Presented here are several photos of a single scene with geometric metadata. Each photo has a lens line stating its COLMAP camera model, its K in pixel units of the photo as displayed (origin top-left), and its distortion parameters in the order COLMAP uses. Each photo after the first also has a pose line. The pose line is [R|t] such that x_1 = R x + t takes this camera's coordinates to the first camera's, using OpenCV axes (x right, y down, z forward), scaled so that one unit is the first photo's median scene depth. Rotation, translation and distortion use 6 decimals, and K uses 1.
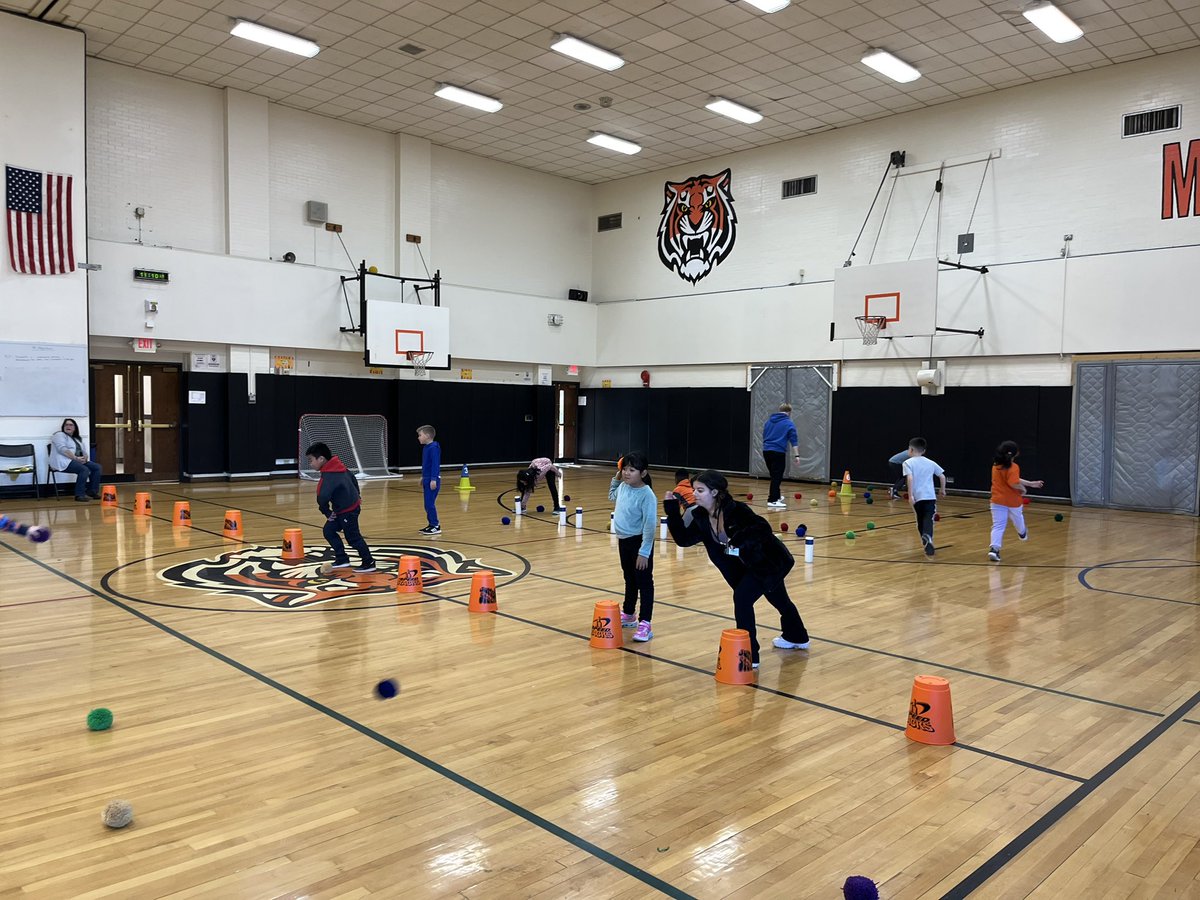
lens RADIAL K [[910.2, 0, 602.2], [0, 910.2, 452.5], [0, 0, 1]] dist [0.041624, -0.003628]
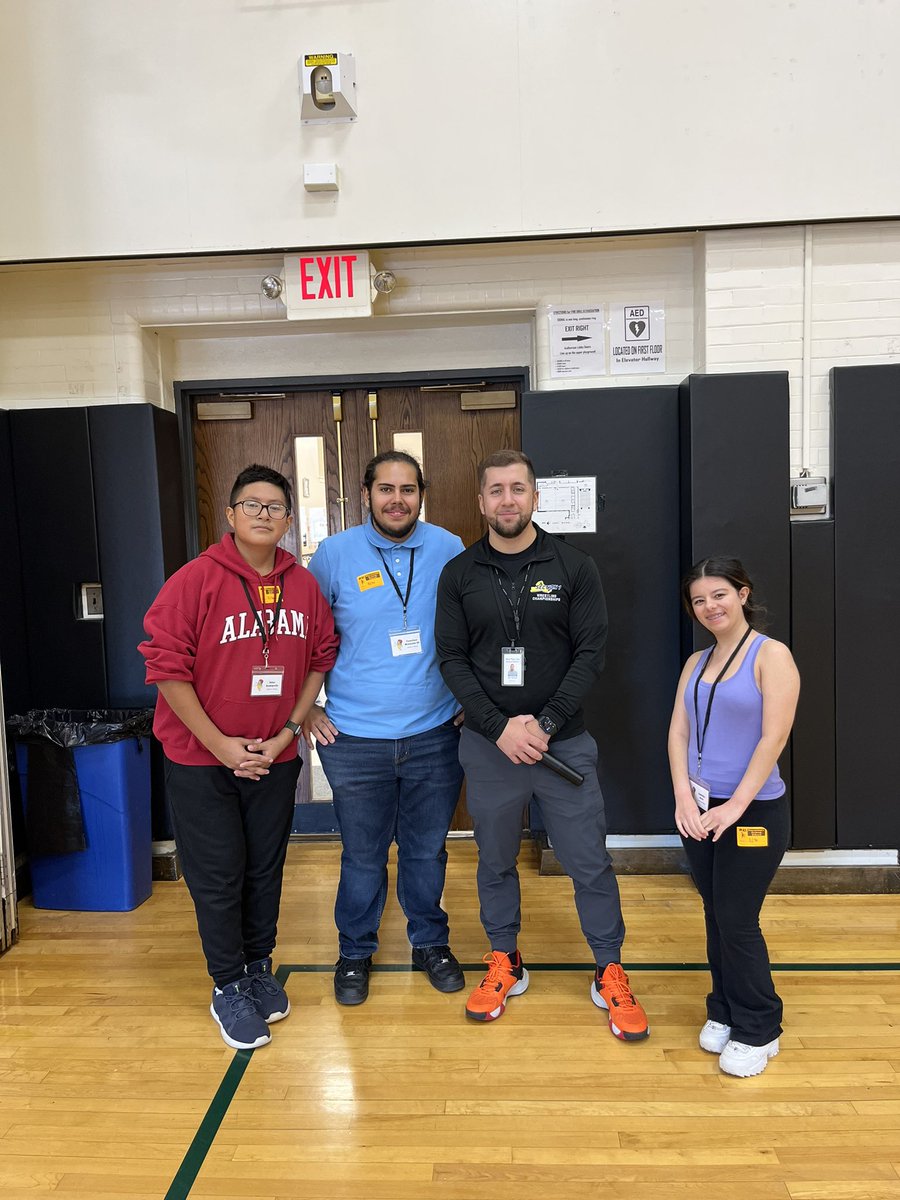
lens RADIAL K [[910.2, 0, 450.0], [0, 910.2, 600.0], [0, 0, 1]] dist [0.041624, -0.003628]
pose [[0.673492, 0.029164, -0.738619, -0.291932], [0.005171, 0.999011, 0.044160, -0.046607], [0.739177, -0.033561, 0.672675, 0.821531]]
